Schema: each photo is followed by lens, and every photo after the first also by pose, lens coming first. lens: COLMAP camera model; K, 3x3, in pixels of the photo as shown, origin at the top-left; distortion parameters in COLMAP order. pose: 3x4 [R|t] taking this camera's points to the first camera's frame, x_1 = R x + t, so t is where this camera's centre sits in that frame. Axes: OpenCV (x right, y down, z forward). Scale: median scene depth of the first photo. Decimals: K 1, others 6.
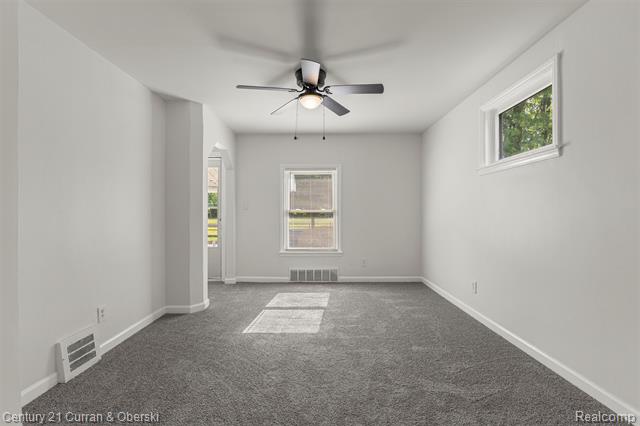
lens RADIAL K [[287.2, 0, 319.2], [0, 287.2, 215.8], [0, 0, 1]] dist [-0.016054, -0.000146]
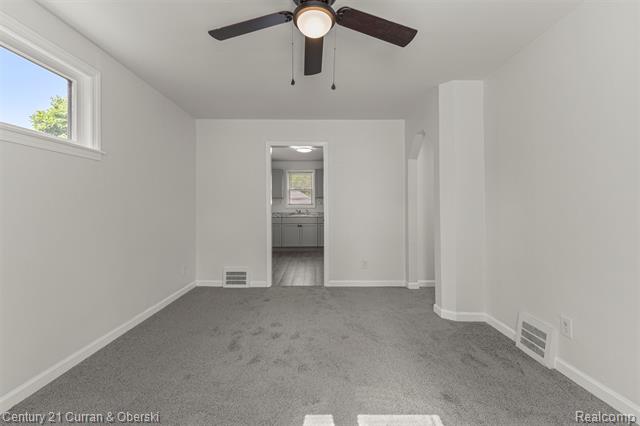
lens RADIAL K [[277.3, 0, 318.5], [0, 277.3, 208.4], [0, 0, 1]] dist [0.006299, -0.000203]
pose [[-0.999866, 0.006575, -0.015002, -0.018517], [0.006426, 0.999930, 0.009969, -0.011692], [0.015066, 0.009871, -0.999838, 1.285416]]
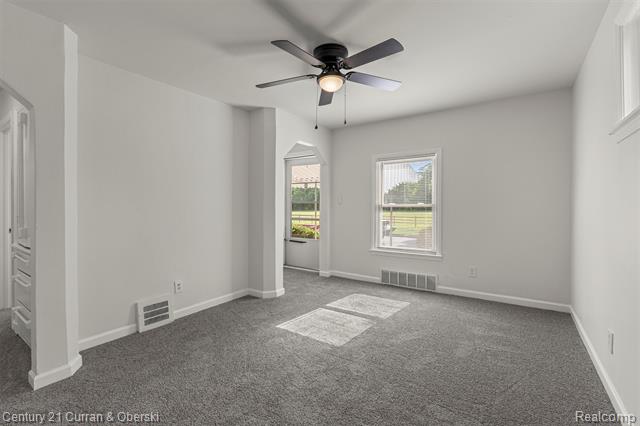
lens RADIAL K [[285.8, 0, 321.9], [0, 285.8, 208.8], [0, 0, 1]] dist [-0.010026, -0.000074]
pose [[0.826515, 0.002809, -0.562908, 0.362836], [-0.001717, 0.999995, 0.002469, -0.011206], [0.562912, -0.001074, 0.826516, 0.208510]]
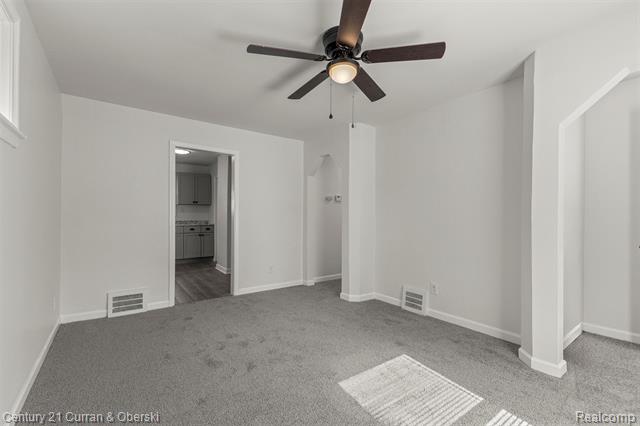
lens RADIAL K [[281.3, 0, 316.7], [0, 281.3, 214.6], [0, 0, 1]] dist [0.015110, -0.000008]
pose [[-0.808790, -0.001581, -0.588095, 0.379819], [-0.005852, 0.999969, 0.005359, -0.018735], [0.588068, 0.007776, -0.808774, 1.274138]]
